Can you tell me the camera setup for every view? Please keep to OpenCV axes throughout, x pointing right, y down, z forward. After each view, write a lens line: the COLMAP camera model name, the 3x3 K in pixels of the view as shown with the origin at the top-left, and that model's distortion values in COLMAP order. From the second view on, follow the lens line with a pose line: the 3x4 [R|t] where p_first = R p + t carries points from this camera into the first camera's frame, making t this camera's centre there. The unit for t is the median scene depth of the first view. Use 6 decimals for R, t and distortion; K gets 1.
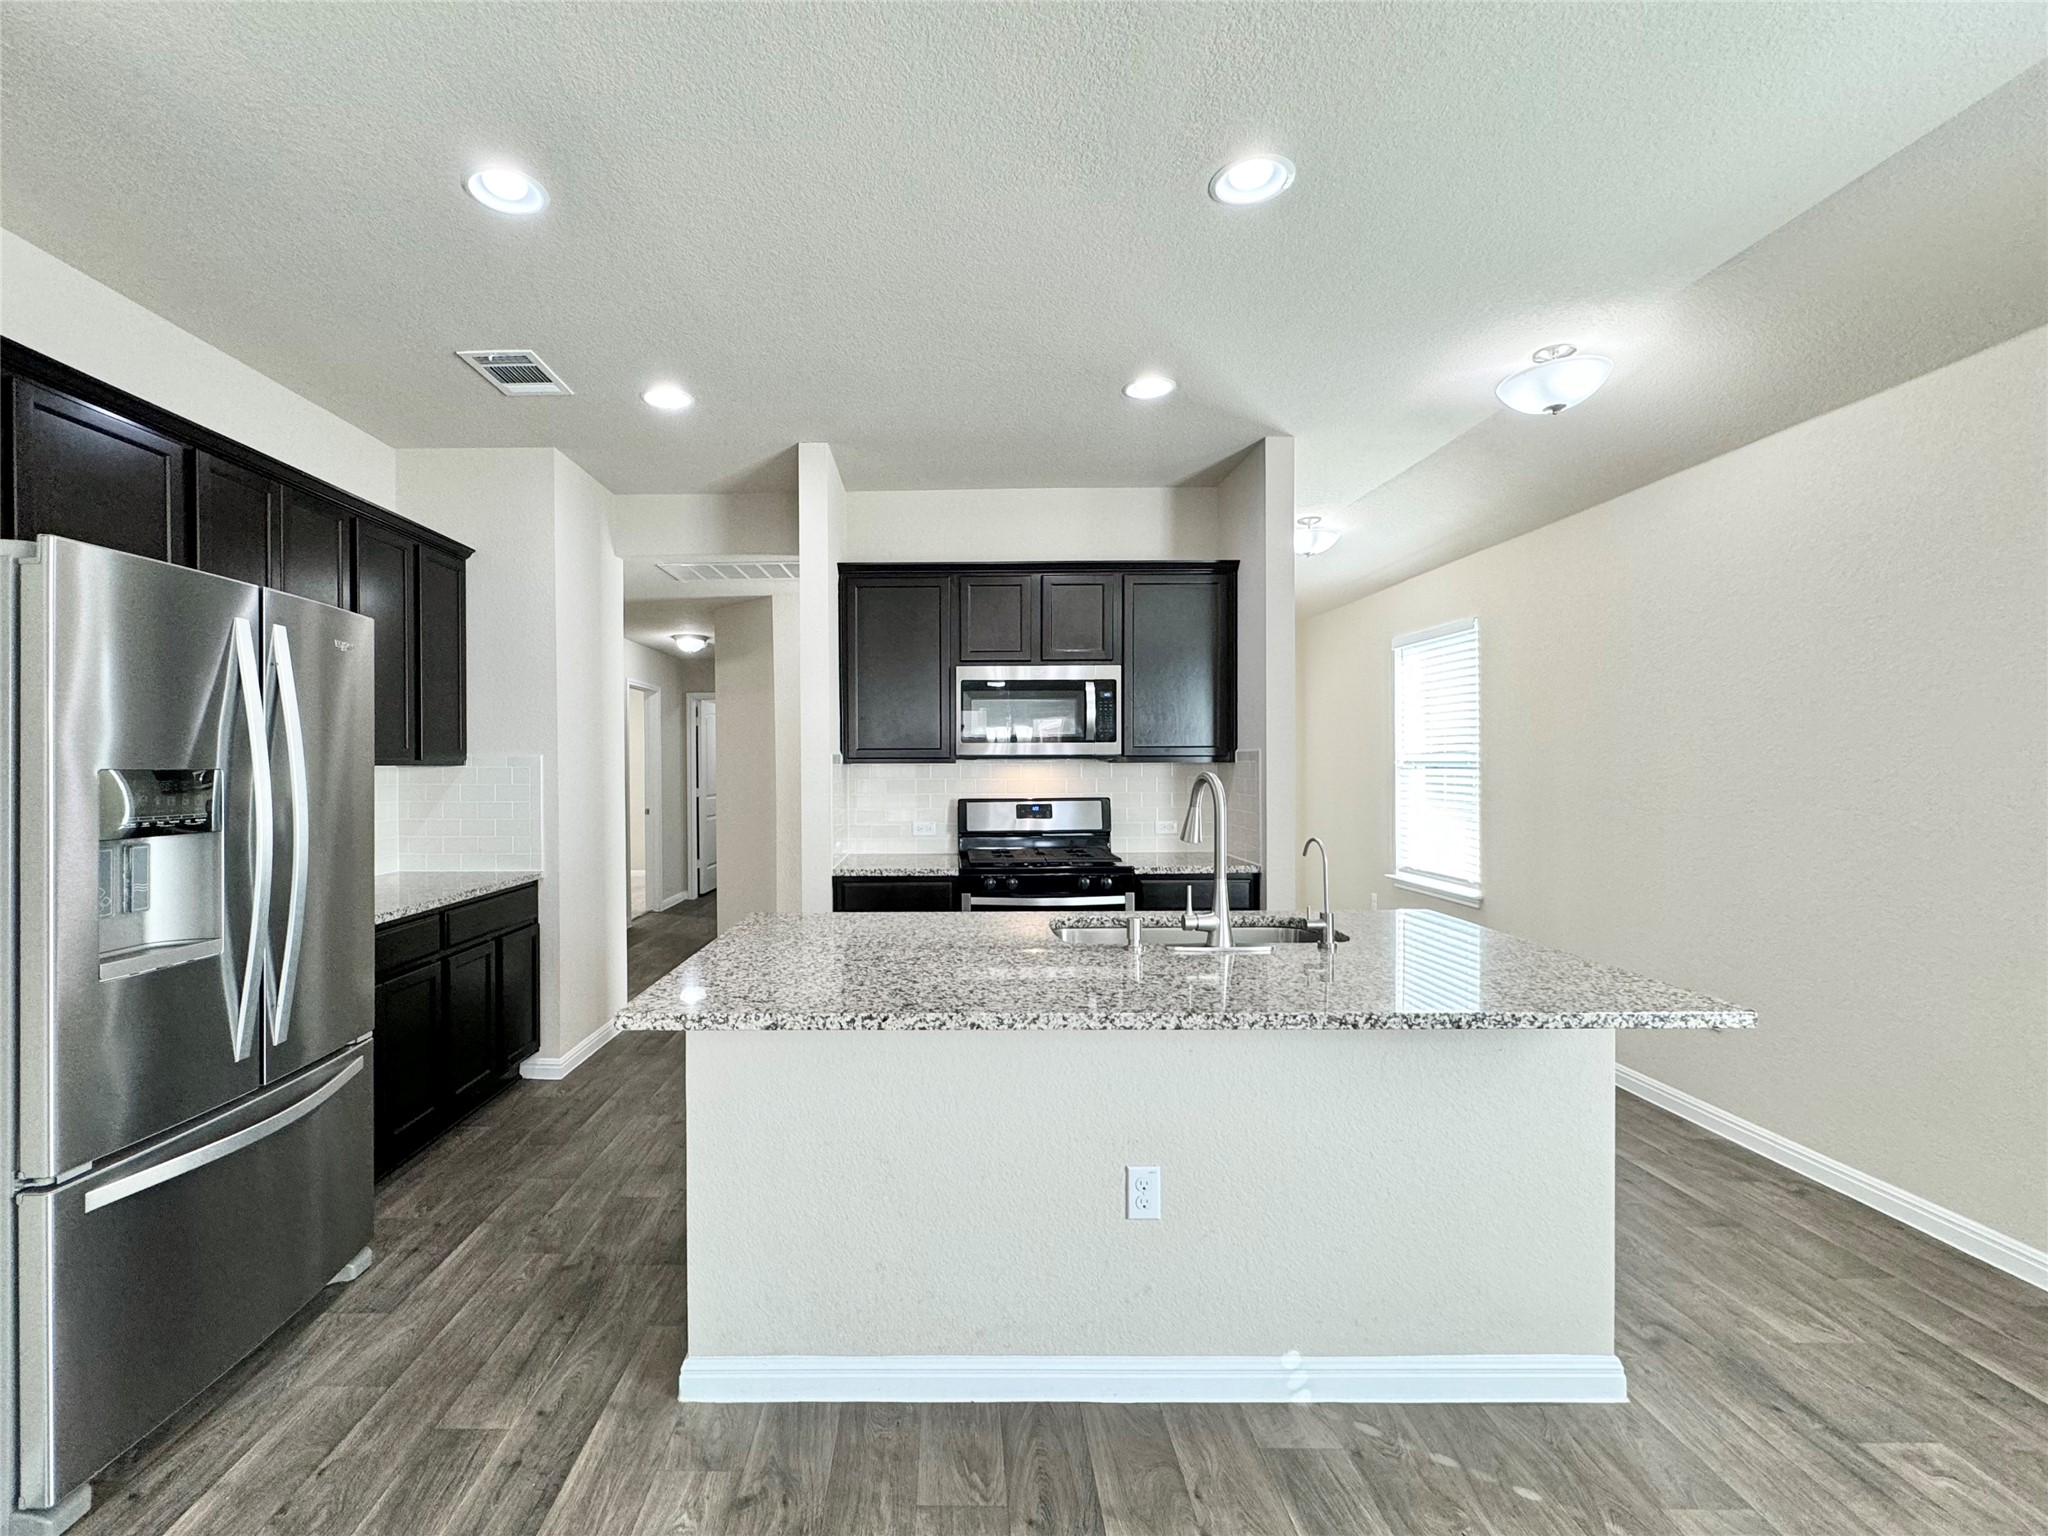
lens RADIAL K [[909.7, 0, 919.3], [0, 909.7, 763.3], [0, 0, 1]] dist [0.009139, -0.000432]
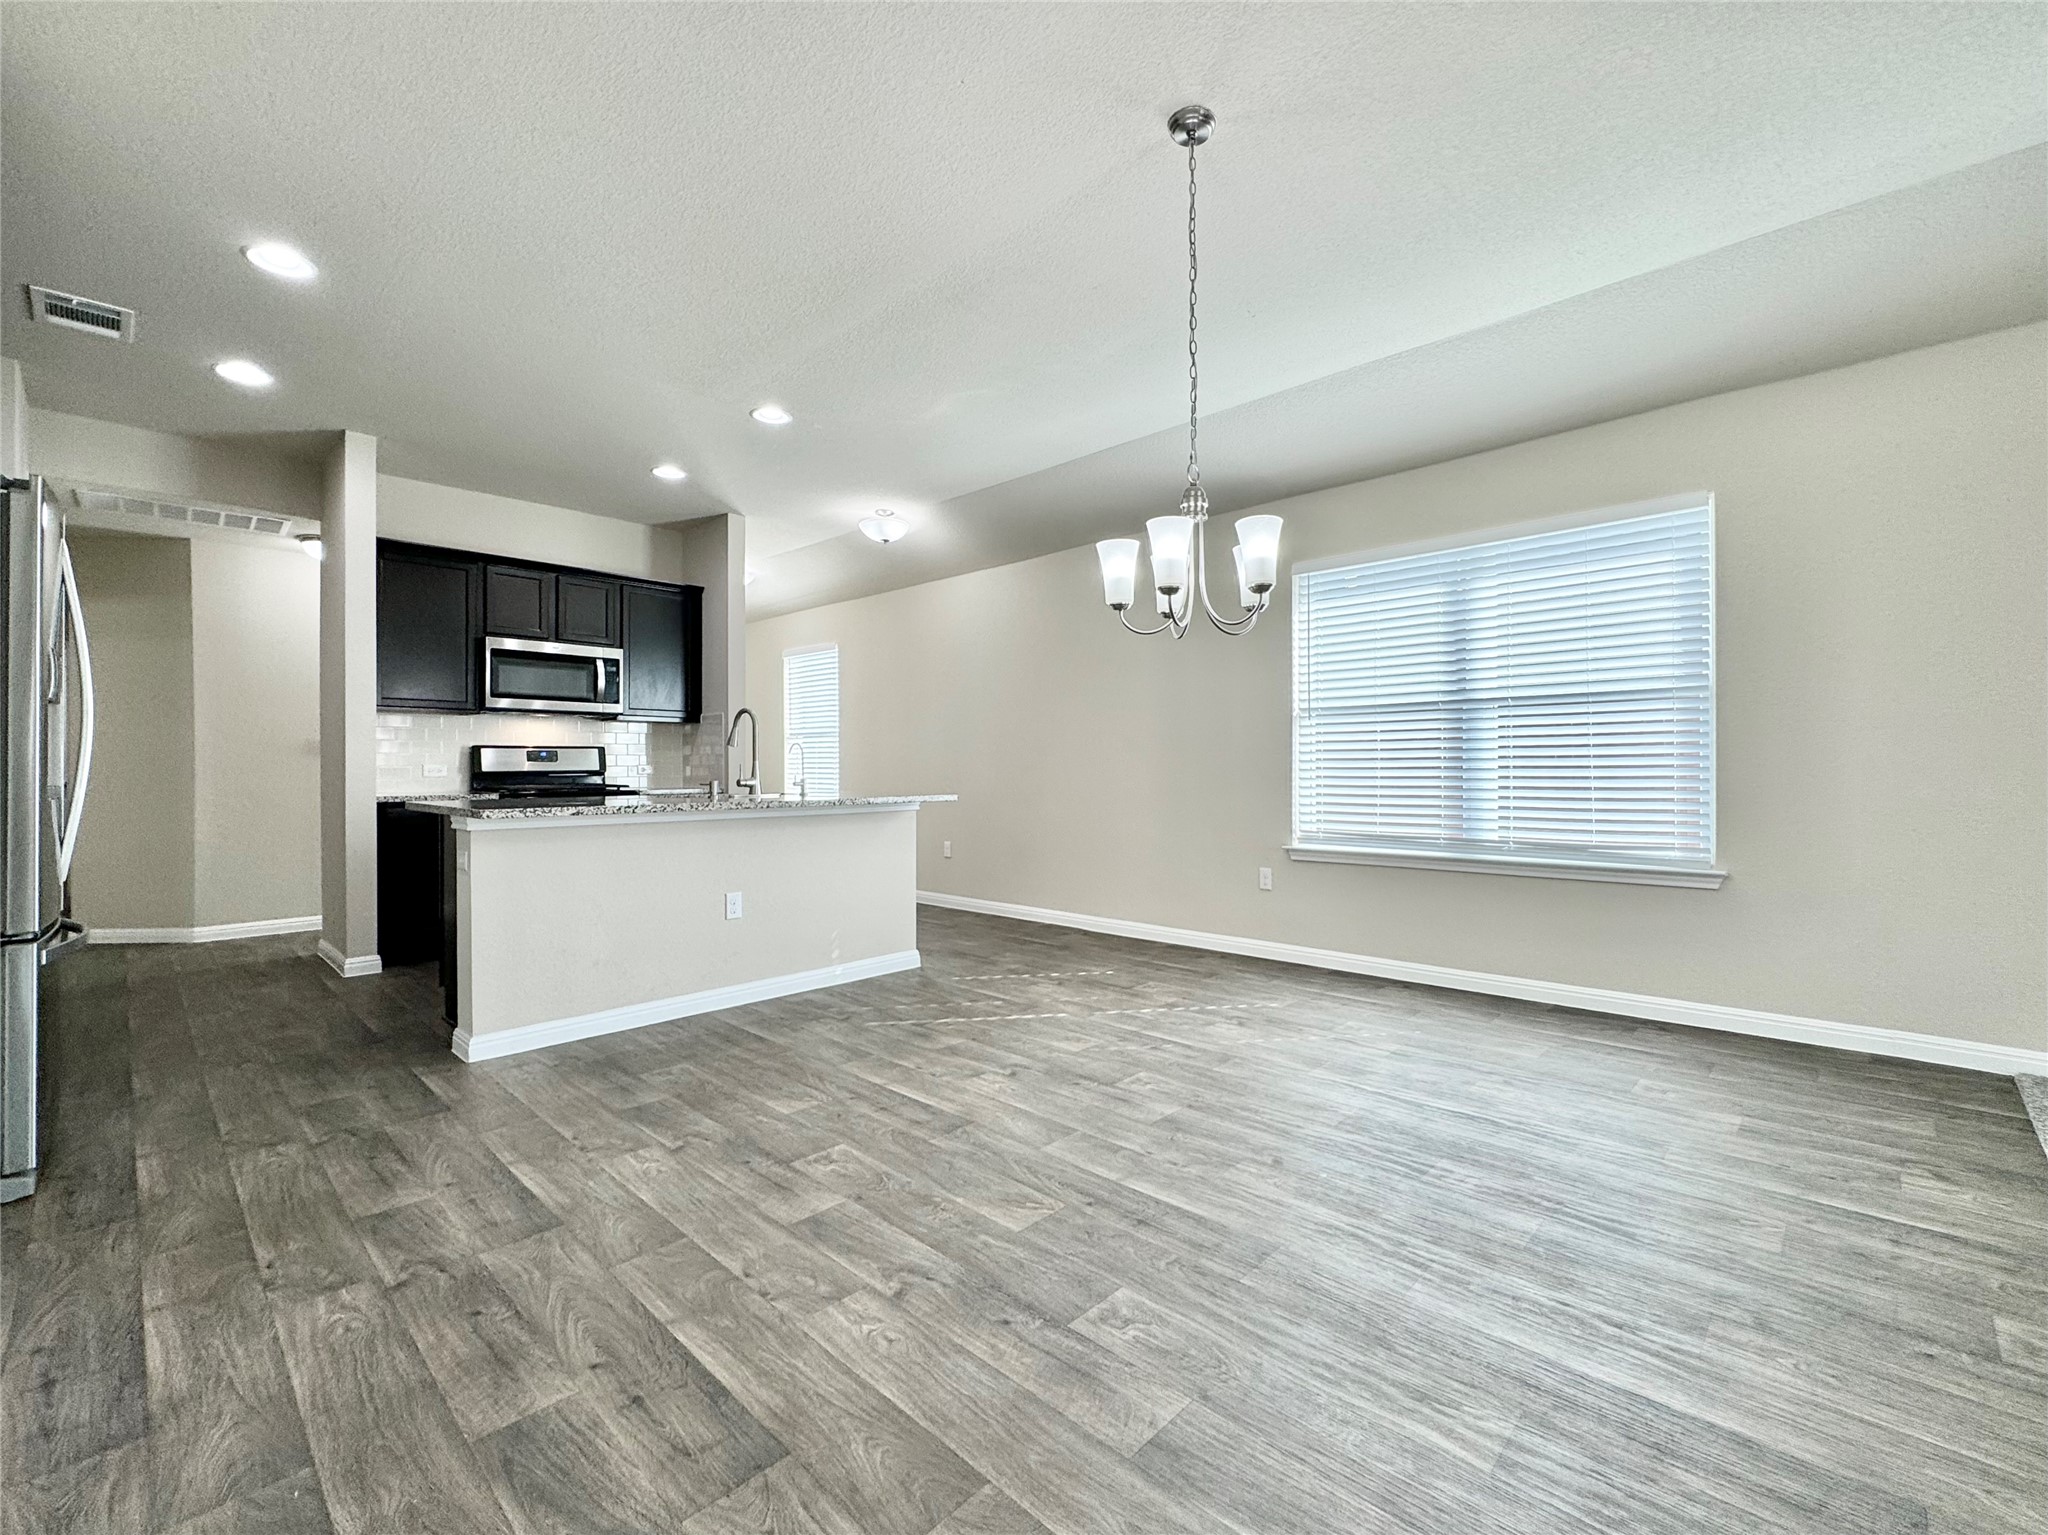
lens RADIAL K [[895.7, 0, 1076.9], [0, 895.7, 770.7], [0, 0, 1]] dist [-0.000078, 0.000417]
pose [[0.652192, 0.001044, 0.758053, -0.377920], [-0.003300, 0.999993, 0.001462, 0.076733], [-0.758047, -0.003455, 0.652191, -0.438866]]
